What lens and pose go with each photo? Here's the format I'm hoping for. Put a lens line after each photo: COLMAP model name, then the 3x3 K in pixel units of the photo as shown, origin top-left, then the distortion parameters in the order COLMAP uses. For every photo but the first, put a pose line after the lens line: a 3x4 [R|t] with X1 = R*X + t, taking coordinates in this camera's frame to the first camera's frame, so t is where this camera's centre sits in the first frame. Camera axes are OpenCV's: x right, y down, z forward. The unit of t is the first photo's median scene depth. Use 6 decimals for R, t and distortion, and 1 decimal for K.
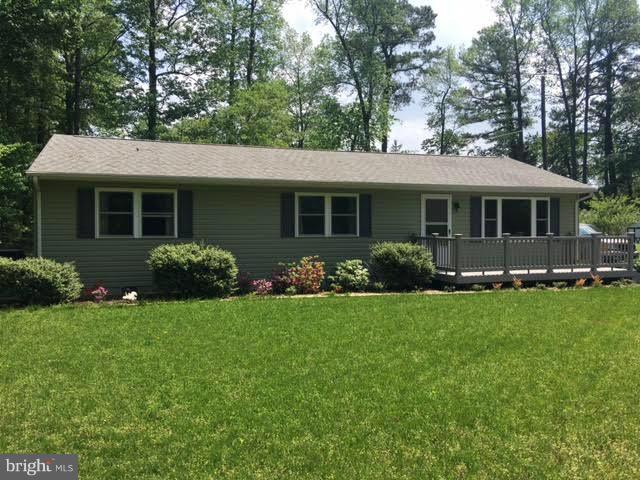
lens RADIAL K [[539.4, 0, 320.0], [0, 539.4, 240.0], [0, 0, 1]] dist [0.072639, -0.091127]
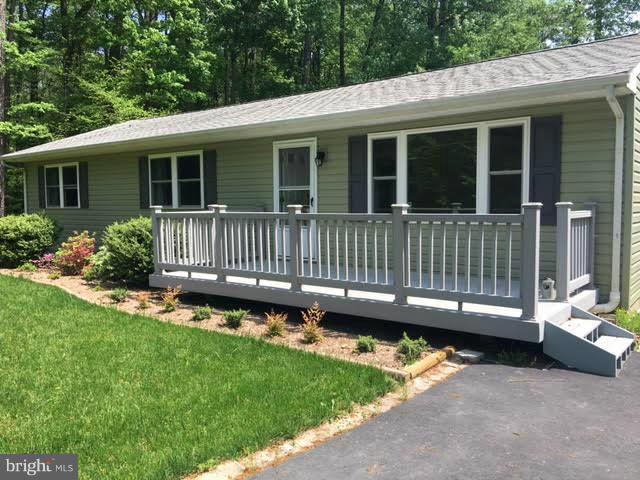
lens RADIAL K [[539.4, 0, 320.0], [0, 539.4, 240.0], [0, 0, 1]] dist [0.072639, -0.091127]
pose [[0.540419, 0.079752, -0.837608, 0.708374], [0.035736, 0.992424, 0.117549, -0.041434], [0.840637, -0.093458, 0.533475, 0.664644]]
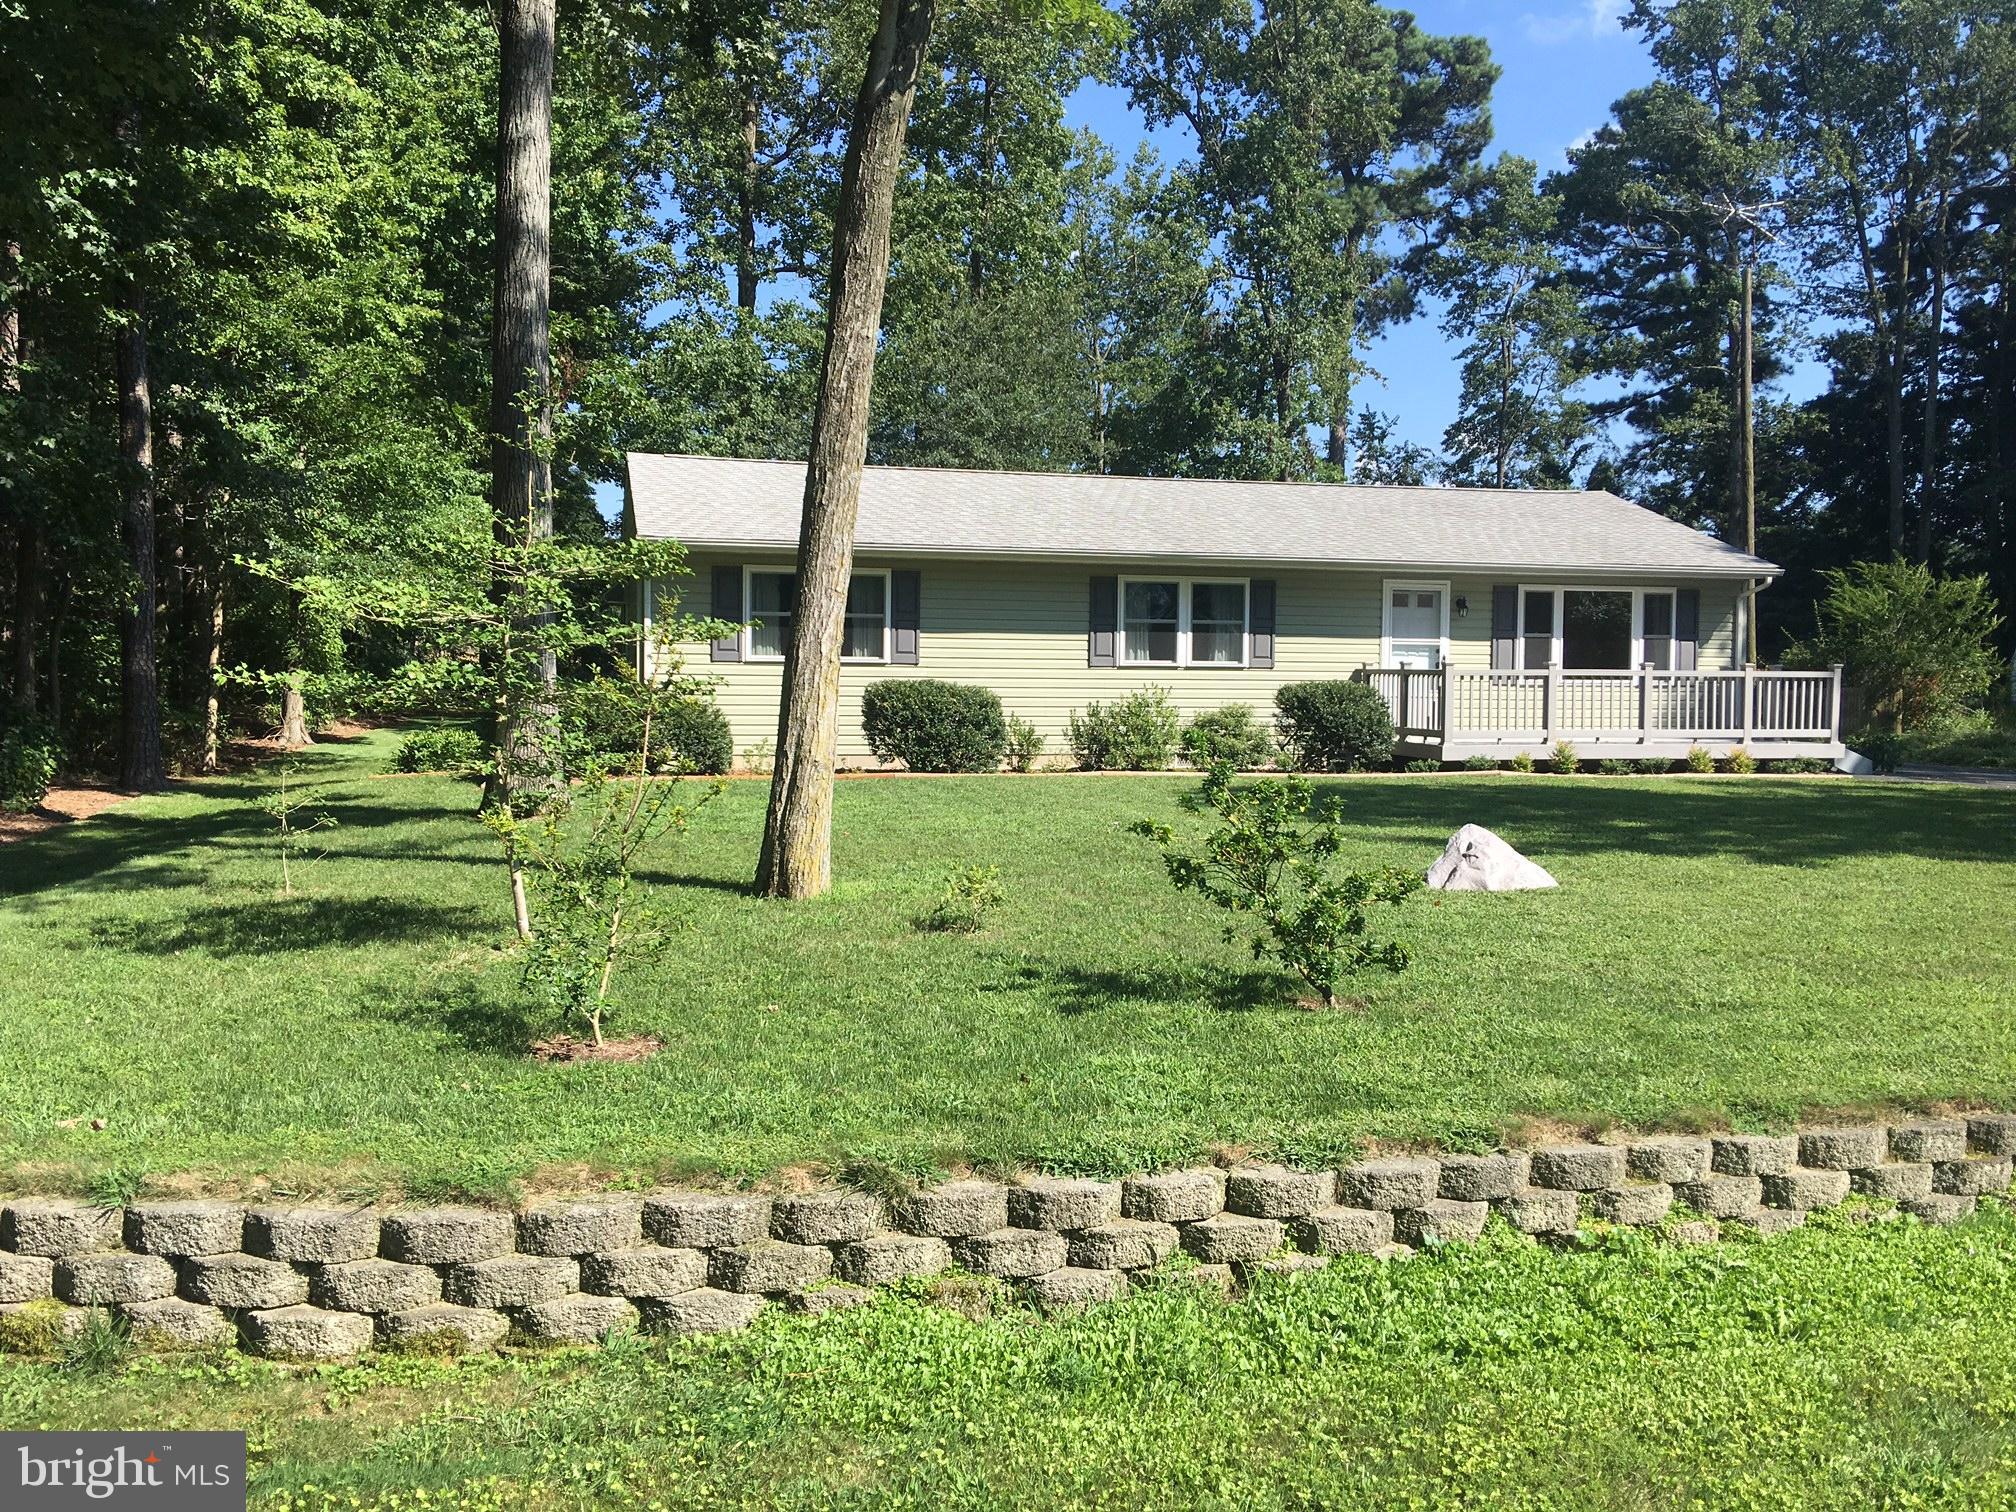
lens RADIAL K [[1699.0, 0, 1008.0], [0, 1699.0, 756.0], [0, 0, 1]] dist [0.072639, -0.091127]
pose [[0.996900, 0.014356, -0.077354, -0.021003], [-0.012637, 0.999663, 0.022659, 0.037904], [0.077653, -0.021611, 0.996746, -0.485206]]
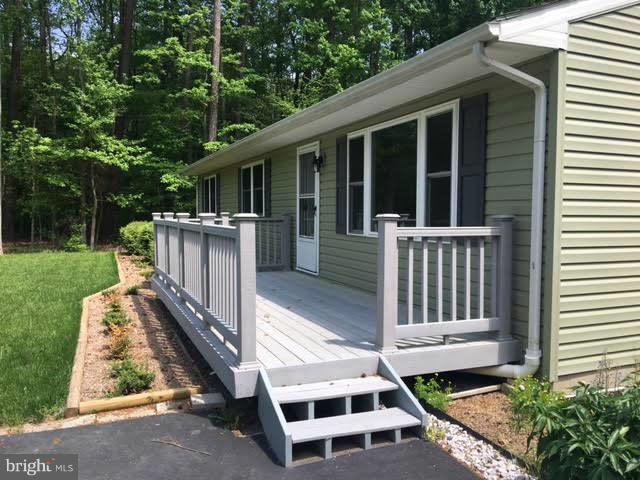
lens RADIAL K [[539.4, 0, 320.0], [0, 539.4, 240.0], [0, 0, 1]] dist [0.072639, -0.091127]
pose [[0.066530, 0.076747, -0.994828, 0.746833], [0.043636, 0.995860, 0.079744, -0.028323], [0.996830, -0.048716, 0.062906, 0.931417]]
